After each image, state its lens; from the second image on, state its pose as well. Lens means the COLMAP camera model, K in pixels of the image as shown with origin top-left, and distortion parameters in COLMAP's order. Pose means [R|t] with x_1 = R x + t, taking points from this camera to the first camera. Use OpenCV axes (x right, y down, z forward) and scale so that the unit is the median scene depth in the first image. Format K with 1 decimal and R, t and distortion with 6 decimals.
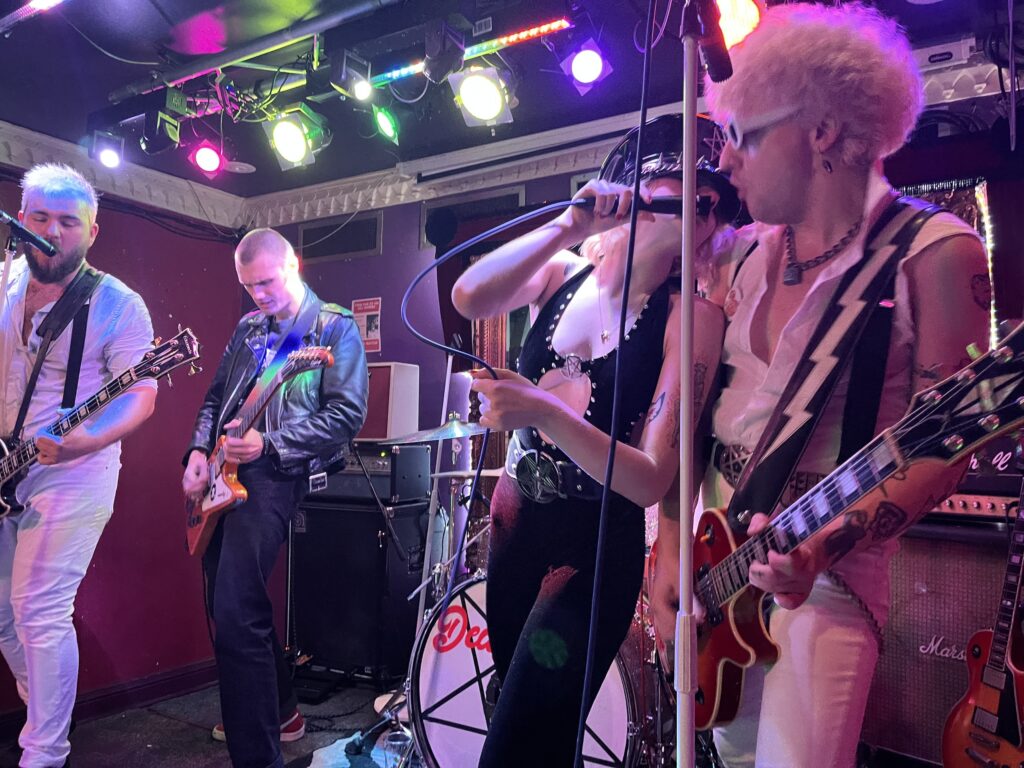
lens RADIAL K [[770.8, 0, 510.7], [0, 770.8, 382.3], [0, 0, 1]] dist [0.045277, -0.053089]
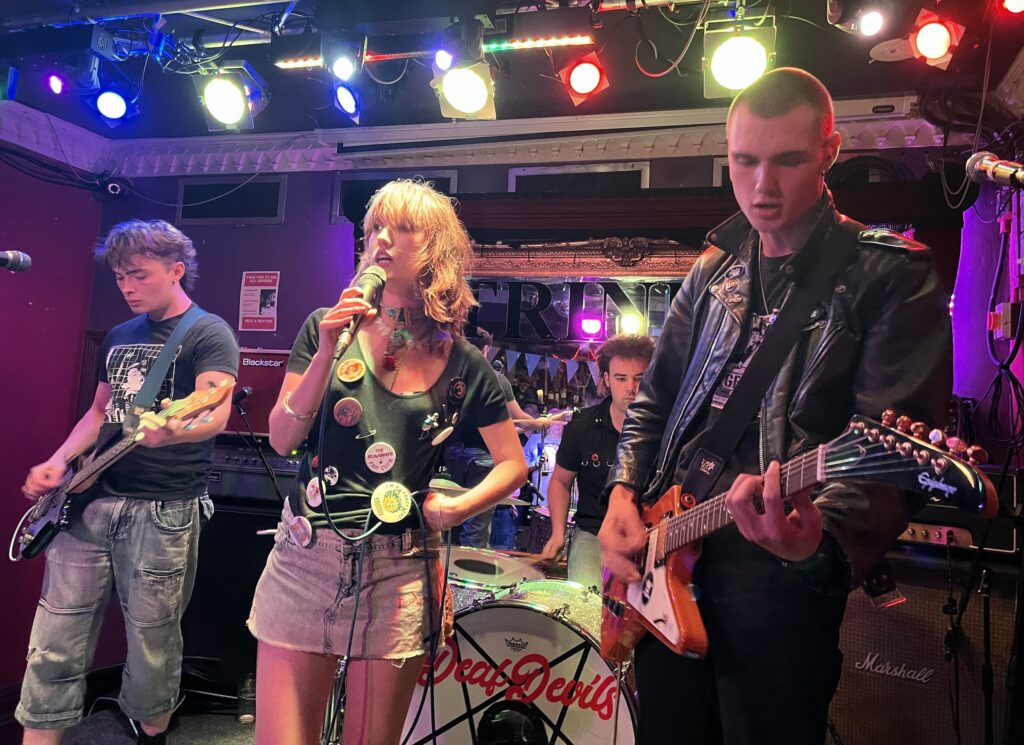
lens RADIAL K [[820.6, 0, 505.6], [0, 820.6, 343.2], [0, 0, 1]] dist [0.036354, -0.019390]
pose [[0.970657, 0.061701, 0.232417, -0.180372], [-0.060837, 0.998088, -0.010891, -0.044186], [-0.232644, -0.003568, 0.972555, 0.004934]]
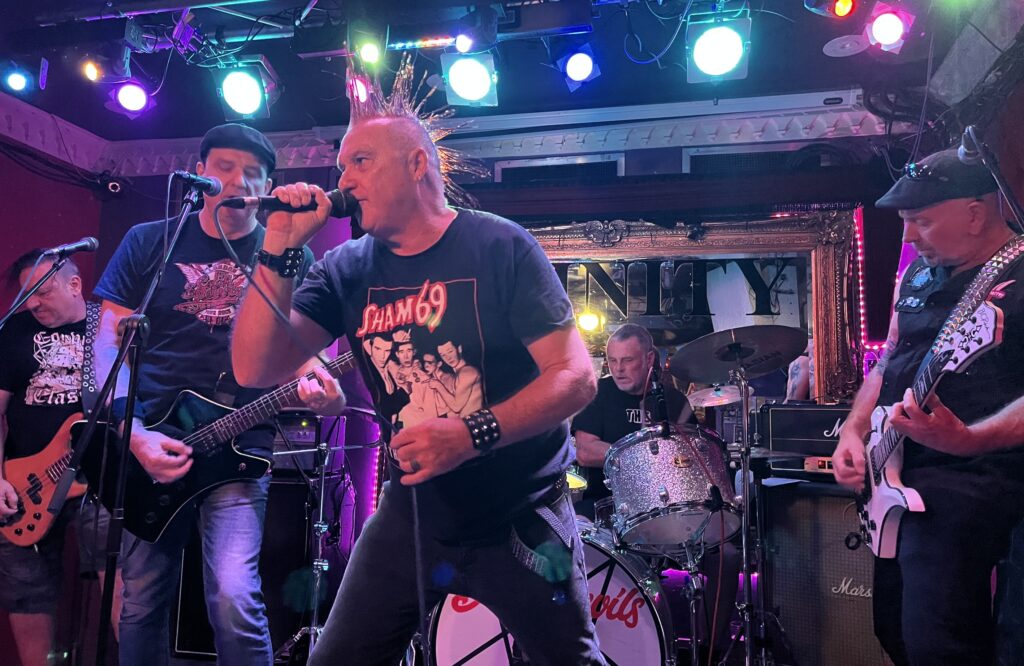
lens RADIAL K [[781.3, 0, 500.7], [0, 781.3, 332.8], [0, 0, 1]] dist [0.030842, -0.012960]
pose [[0.954910, 0.049104, 0.292806, -0.256260], [-0.036876, 0.998207, -0.047139, 0.019649], [-0.294596, 0.034216, 0.955009, -0.010075]]
